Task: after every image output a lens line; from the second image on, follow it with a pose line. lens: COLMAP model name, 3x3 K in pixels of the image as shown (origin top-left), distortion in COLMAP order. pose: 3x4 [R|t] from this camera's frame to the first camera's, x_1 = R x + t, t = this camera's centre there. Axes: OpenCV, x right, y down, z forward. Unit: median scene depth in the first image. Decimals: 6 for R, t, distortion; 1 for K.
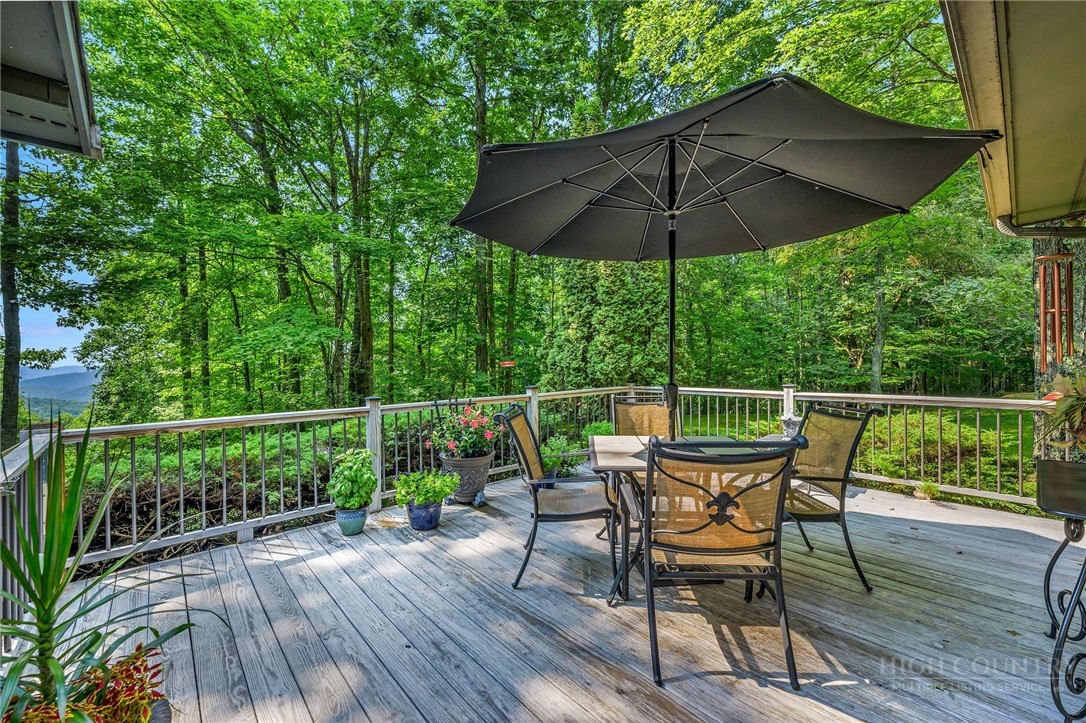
lens RADIAL K [[431.5, 0, 540.9], [0, 431.5, 361.7], [0, 0, 1]] dist [0.000551, 0.000110]
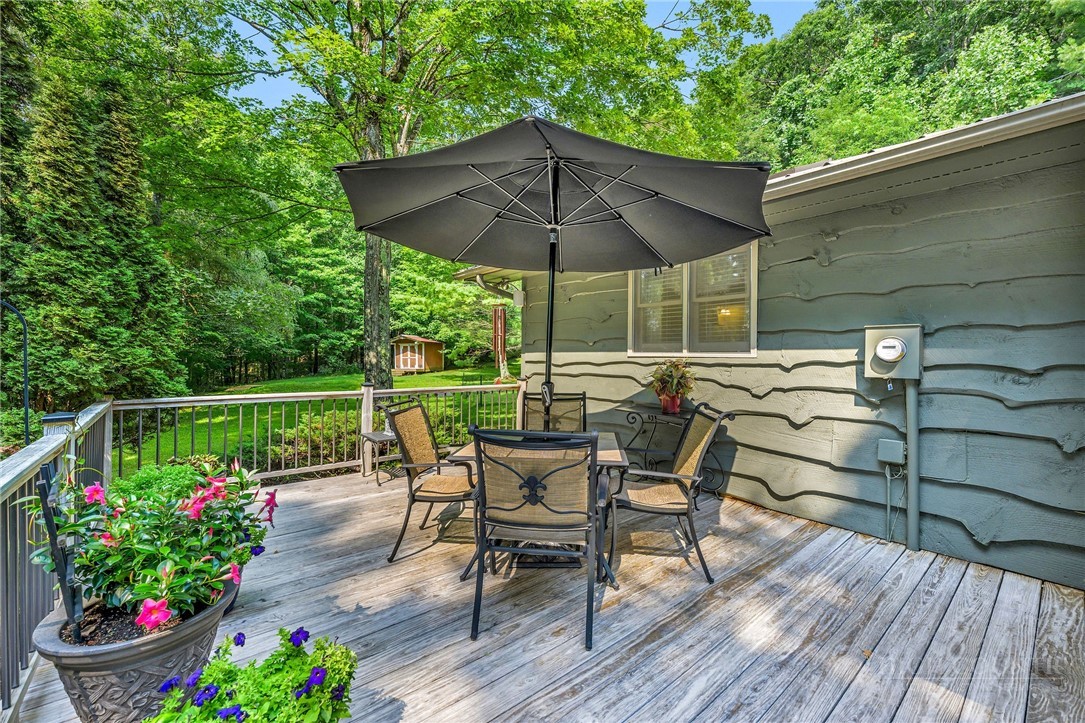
lens RADIAL K [[431.1, 0, 540.3], [0, 431.1, 358.7], [0, 0, 1]] dist [0.000551, 0.000110]
pose [[0.048595, 0.002478, 0.998815, -0.313991], [-0.011666, 0.999930, -0.001913, -0.003519], [-0.998750, -0.011559, 0.048620, 0.387040]]
